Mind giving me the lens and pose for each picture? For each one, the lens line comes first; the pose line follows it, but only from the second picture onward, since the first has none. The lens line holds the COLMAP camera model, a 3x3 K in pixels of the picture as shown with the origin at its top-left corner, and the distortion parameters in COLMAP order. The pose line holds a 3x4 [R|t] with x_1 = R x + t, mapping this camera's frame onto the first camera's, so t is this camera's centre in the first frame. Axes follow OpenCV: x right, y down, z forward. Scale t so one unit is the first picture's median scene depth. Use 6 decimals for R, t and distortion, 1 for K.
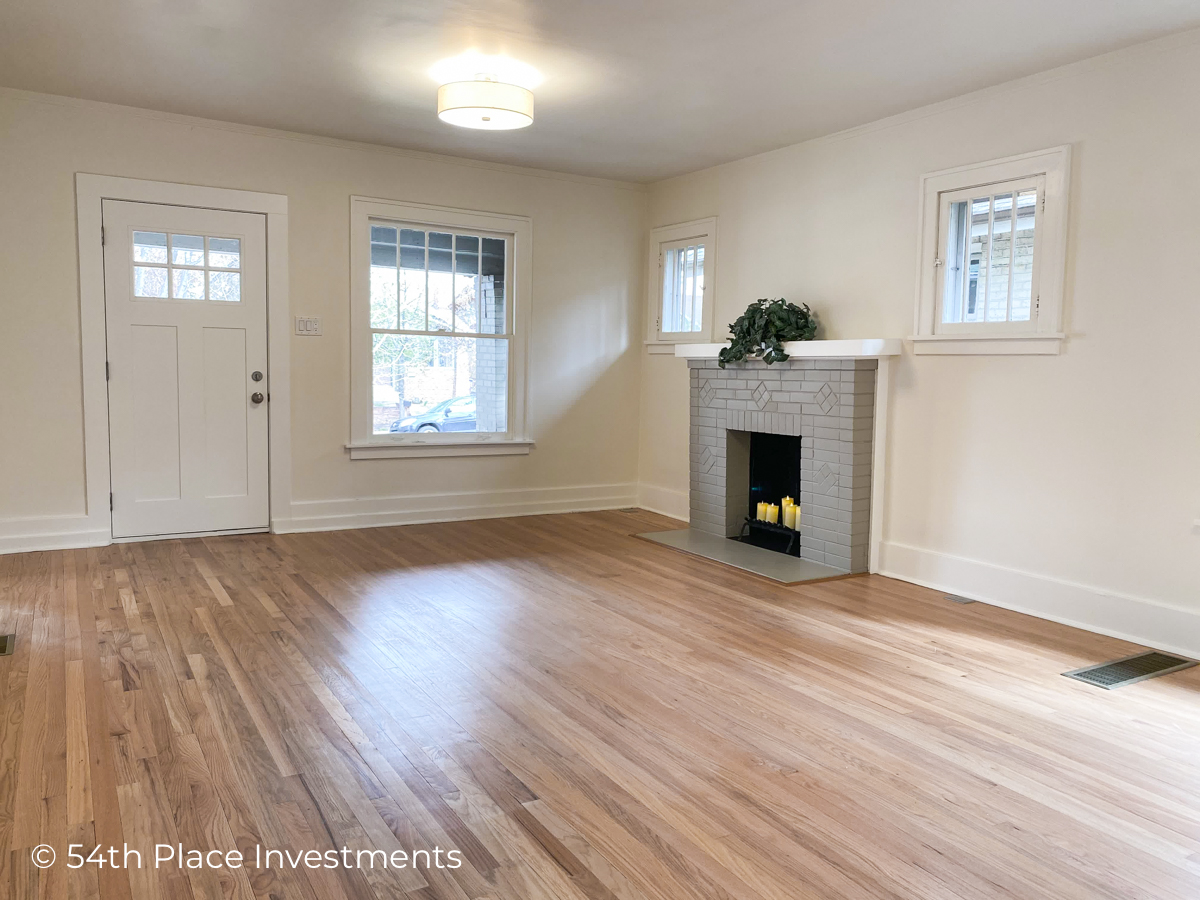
lens RADIAL K [[902.8, 0, 594.9], [0, 902.8, 451.8], [0, 0, 1]] dist [-0.004489, -0.003466]
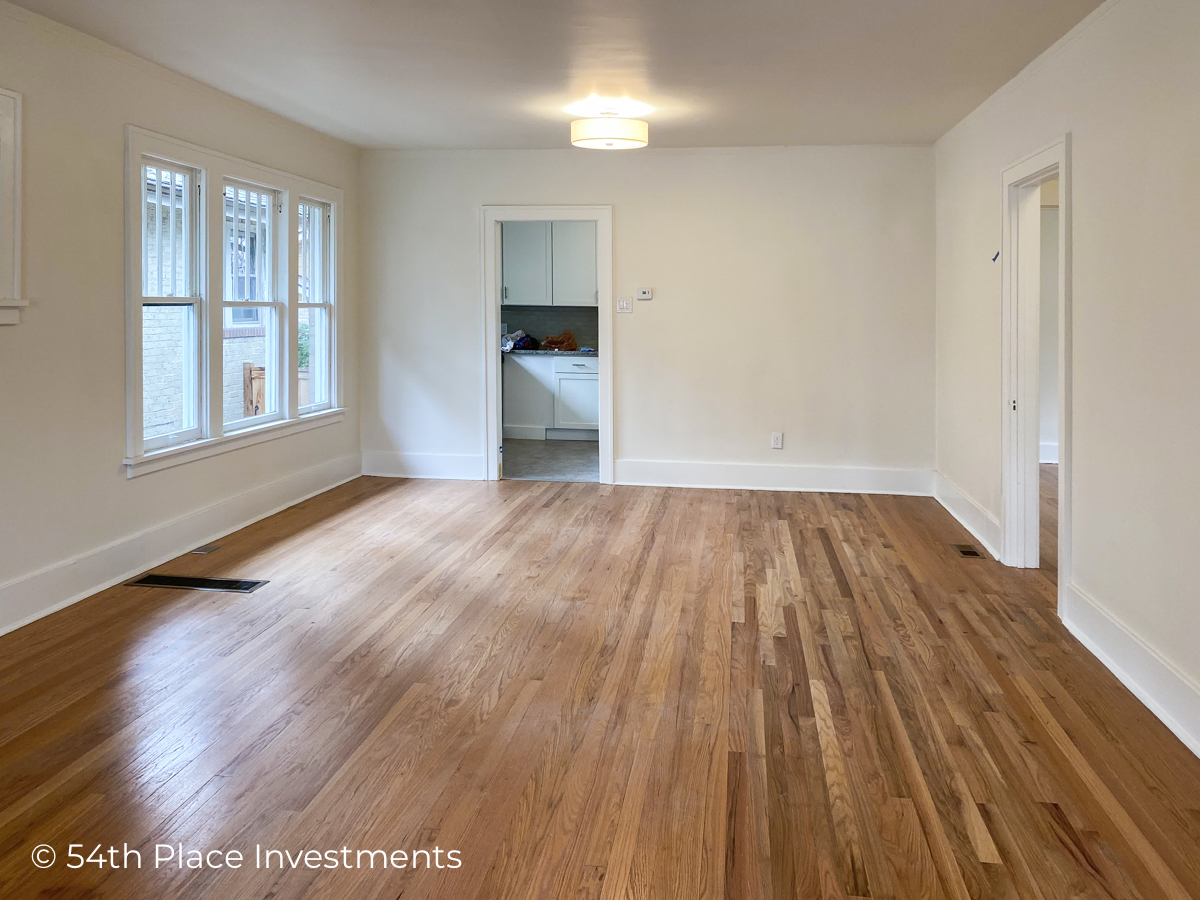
lens RADIAL K [[902.8, 0, 594.8], [0, 902.8, 445.9], [0, 0, 1]] dist [-0.004489, -0.003466]
pose [[-0.767590, -0.125180, 0.628598, -0.679566], [0.031729, 0.972118, 0.232335, -0.255172], [-0.640155, 0.198283, -0.742217, 1.828694]]
